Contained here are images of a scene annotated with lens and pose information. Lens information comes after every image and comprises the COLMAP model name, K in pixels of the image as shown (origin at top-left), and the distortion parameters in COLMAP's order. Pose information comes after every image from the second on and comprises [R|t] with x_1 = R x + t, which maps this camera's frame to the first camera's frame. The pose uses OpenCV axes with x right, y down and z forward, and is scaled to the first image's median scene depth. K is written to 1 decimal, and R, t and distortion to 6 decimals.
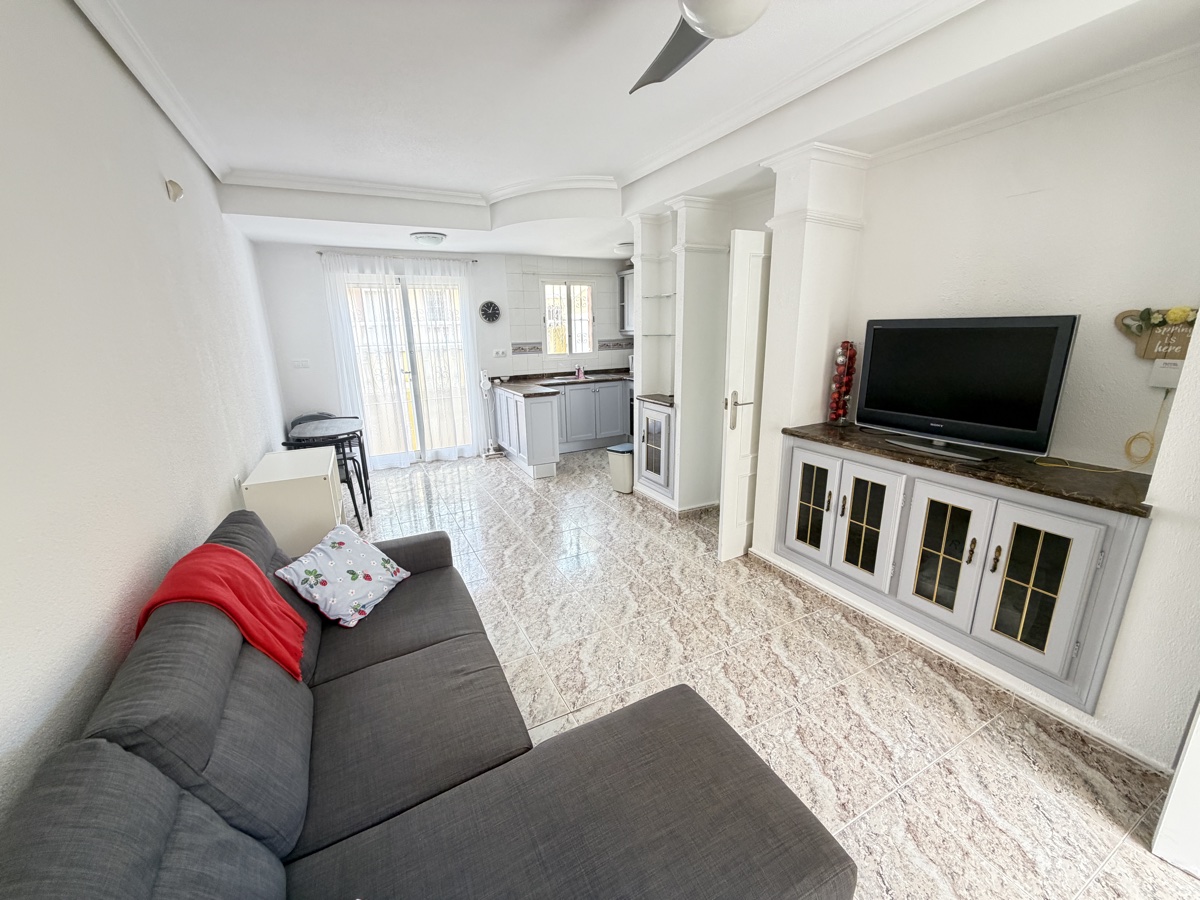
lens RADIAL K [[477.7, 0, 596.3], [0, 477.7, 449.0], [0, 0, 1]] dist [0.001330, -0.000524]
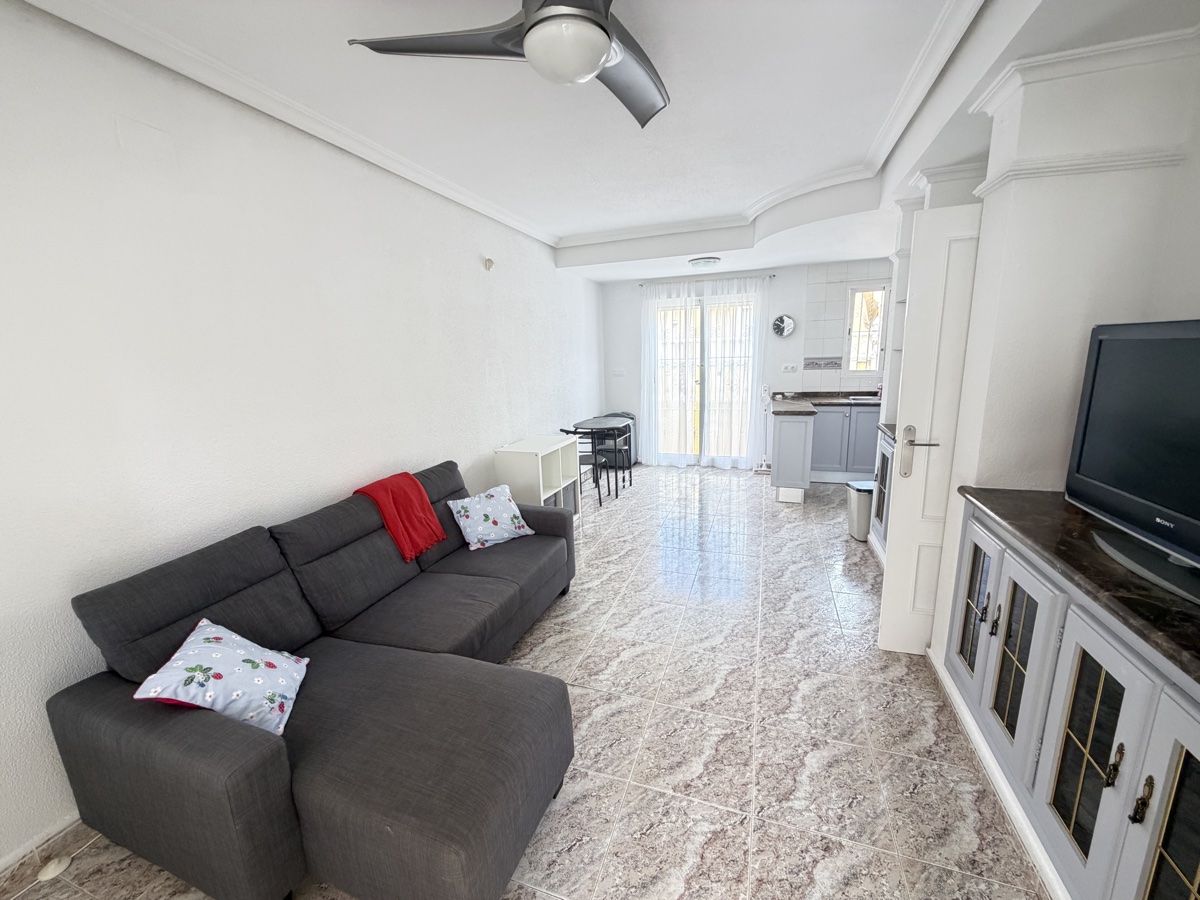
lens RADIAL K [[477.7, 0, 601.2], [0, 477.7, 450.5], [0, 0, 1]] dist [0.001330, -0.000524]
pose [[0.687359, 0.144776, -0.711743, 0.273054], [-0.160813, 0.985947, 0.045249, -0.022133], [0.708292, 0.083355, 0.700981, 0.080033]]
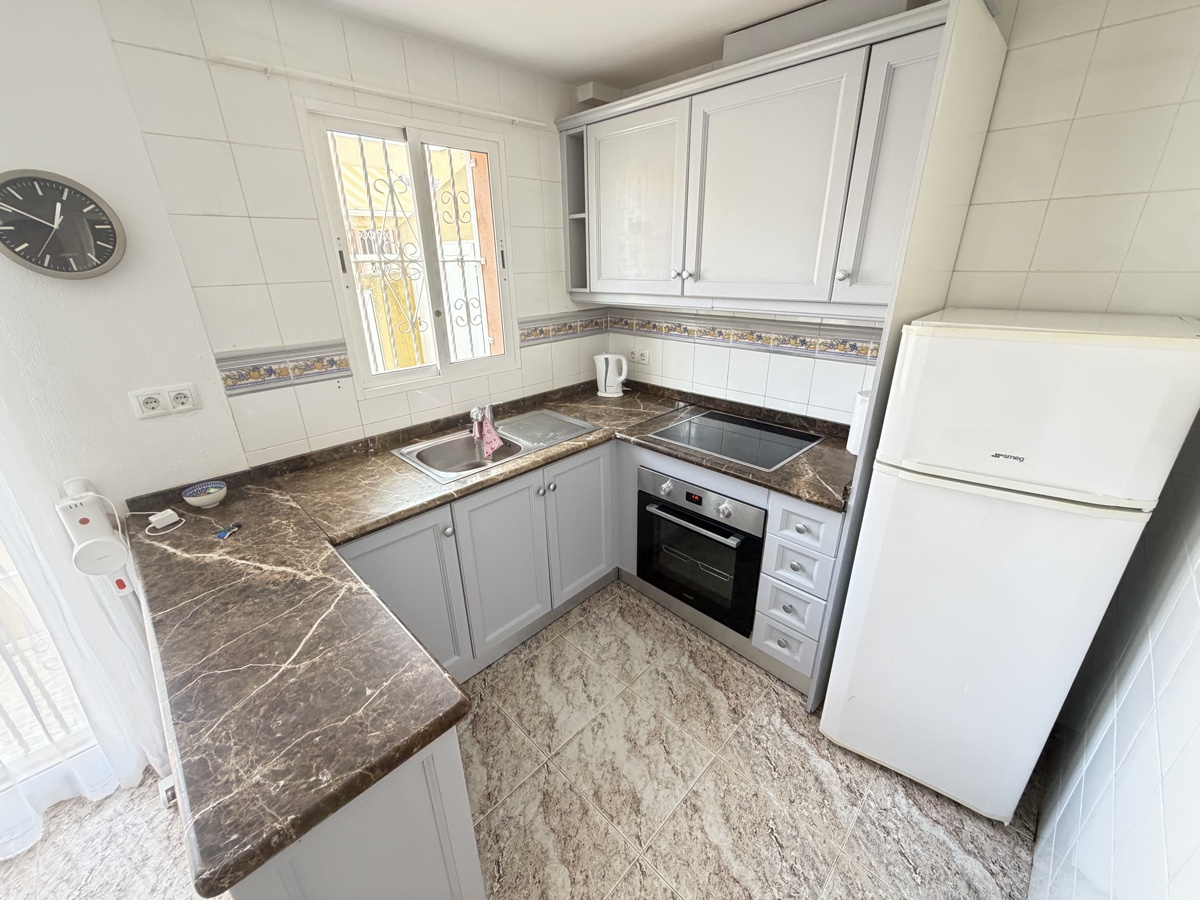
lens RADIAL K [[477.7, 0, 609.5], [0, 477.7, 456.8], [0, 0, 1]] dist [0.001330, -0.000524]
pose [[0.952449, -0.116428, 0.281578, -0.056255], [0.078884, 0.986832, 0.141208, -0.208566], [-0.294311, -0.112281, 0.949091, 0.758837]]
